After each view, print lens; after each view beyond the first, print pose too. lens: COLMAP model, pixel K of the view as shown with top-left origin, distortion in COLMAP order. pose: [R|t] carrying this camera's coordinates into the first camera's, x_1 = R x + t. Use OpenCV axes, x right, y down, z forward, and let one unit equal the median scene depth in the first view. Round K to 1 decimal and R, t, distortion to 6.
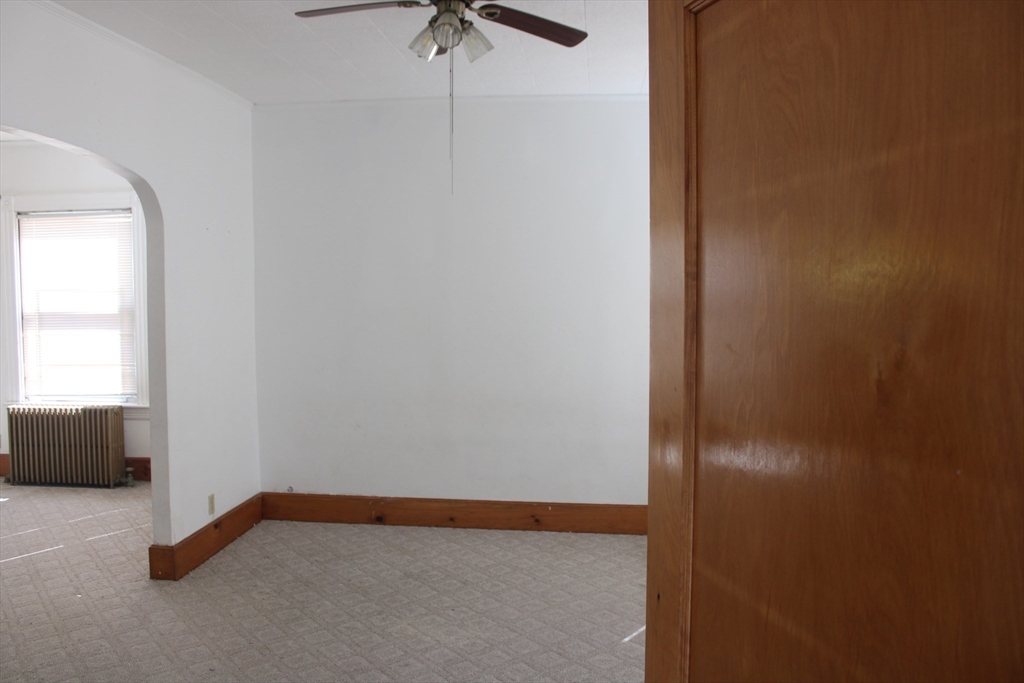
lens RADIAL K [[867.0, 0, 509.0], [0, 867.0, 338.5], [0, 0, 1]] dist [-0.187636, 0.161599]
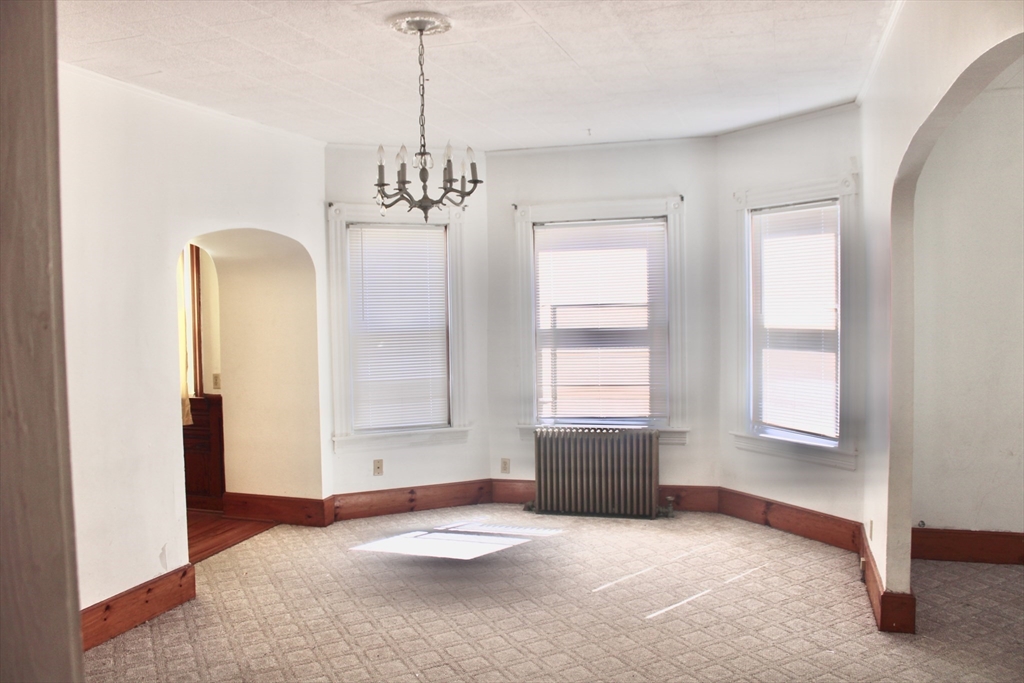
lens RADIAL K [[867.0, 0, 509.0], [0, 867.0, 338.5], [0, 0, 1]] dist [-0.187636, 0.161599]
pose [[0.972661, -0.007258, -0.232115, -0.408714], [0.002778, 0.999804, -0.019622, -0.001884], [0.232212, 0.018441, 0.972490, 0.038139]]
